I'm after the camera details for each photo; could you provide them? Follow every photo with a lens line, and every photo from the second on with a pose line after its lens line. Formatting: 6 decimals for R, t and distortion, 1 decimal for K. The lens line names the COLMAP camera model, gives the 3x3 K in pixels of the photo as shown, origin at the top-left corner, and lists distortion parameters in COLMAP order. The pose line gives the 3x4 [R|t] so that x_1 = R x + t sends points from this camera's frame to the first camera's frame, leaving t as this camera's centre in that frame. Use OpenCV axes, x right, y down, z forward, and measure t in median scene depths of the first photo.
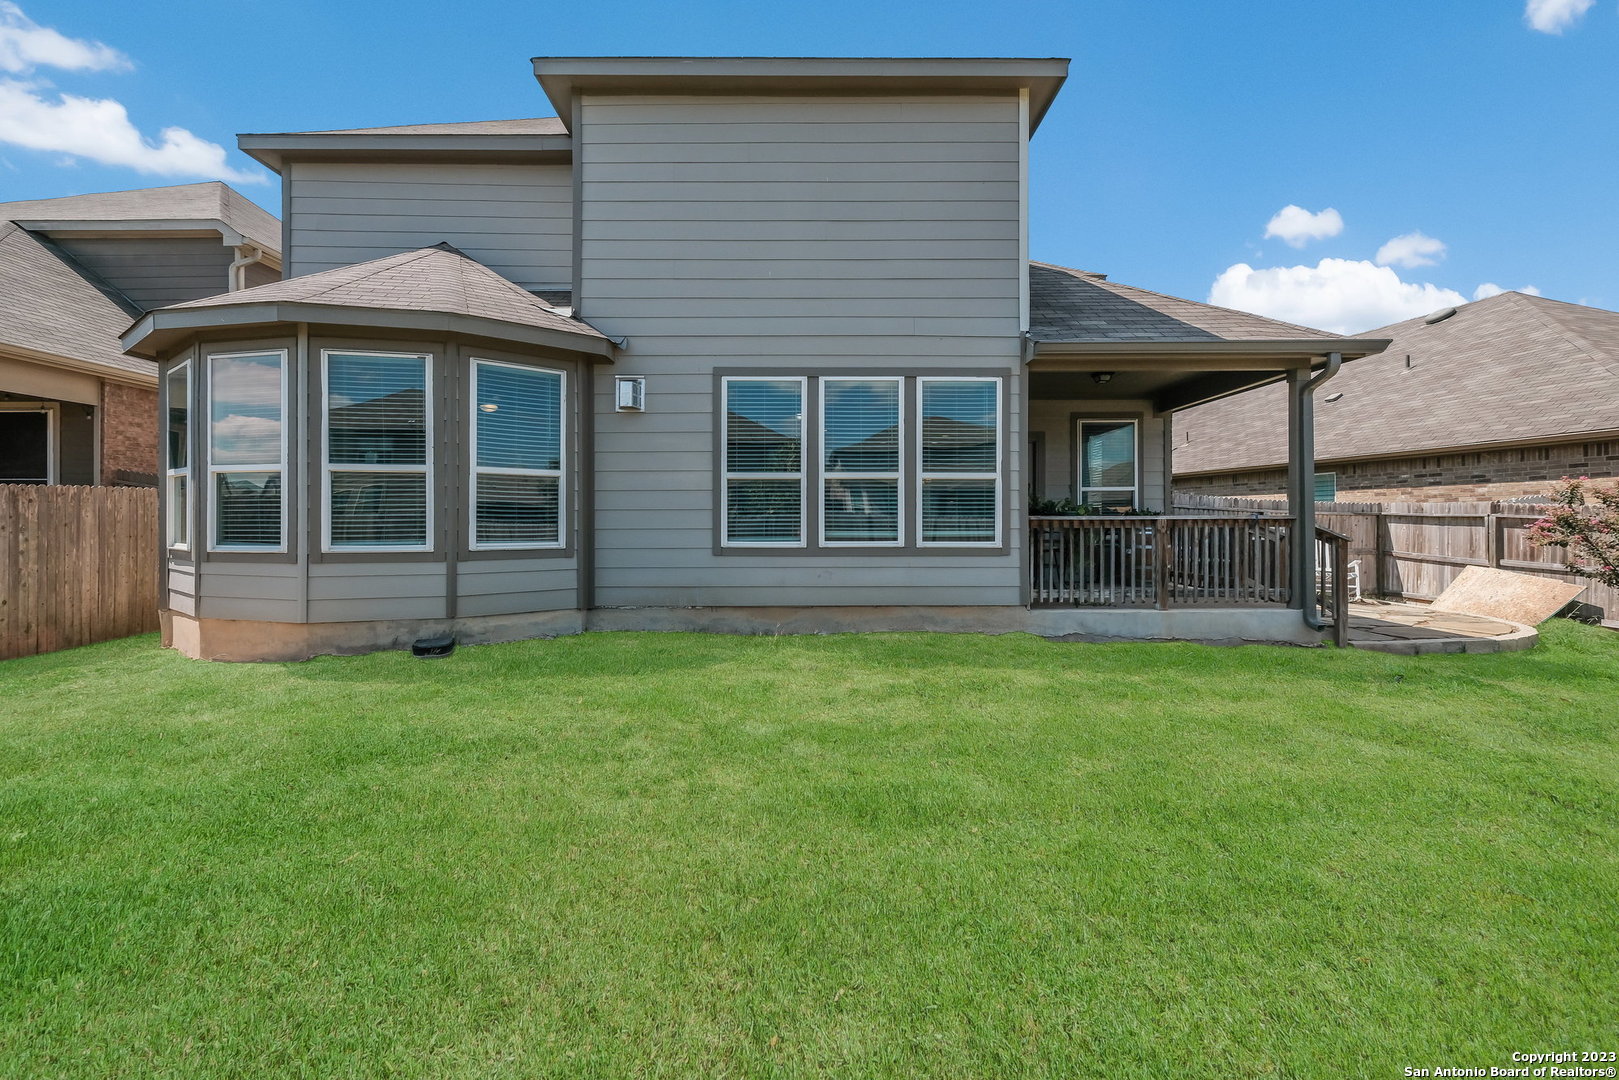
lens RADIAL K [[695.2, 0, 808.2], [0, 695.2, 530.6], [0, 0, 1]] dist [0.003204, 0.000967]
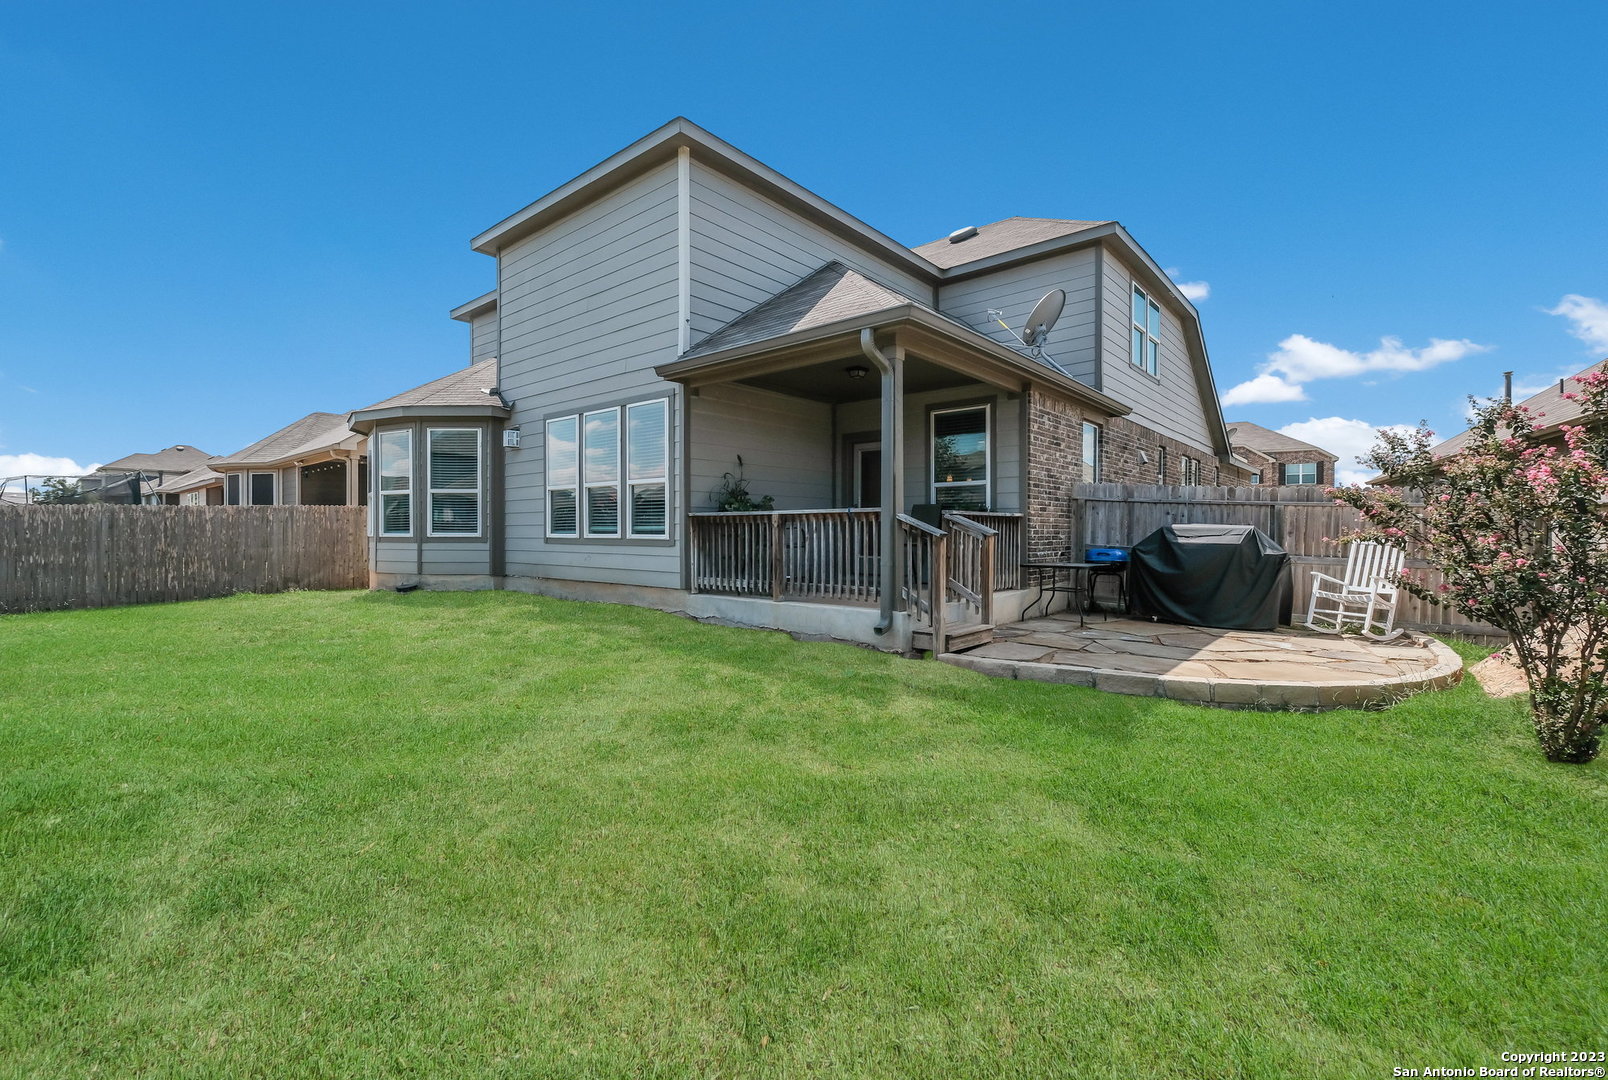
lens RADIAL K [[694.8, 0, 804.9], [0, 694.8, 533.5], [0, 0, 1]] dist [0.002136, 0.000933]
pose [[0.766380, 0.005281, -0.642366, 1.225817], [-0.008835, 0.999958, -0.002319, 0.014421], [0.642326, 0.007452, 0.766395, 0.233590]]
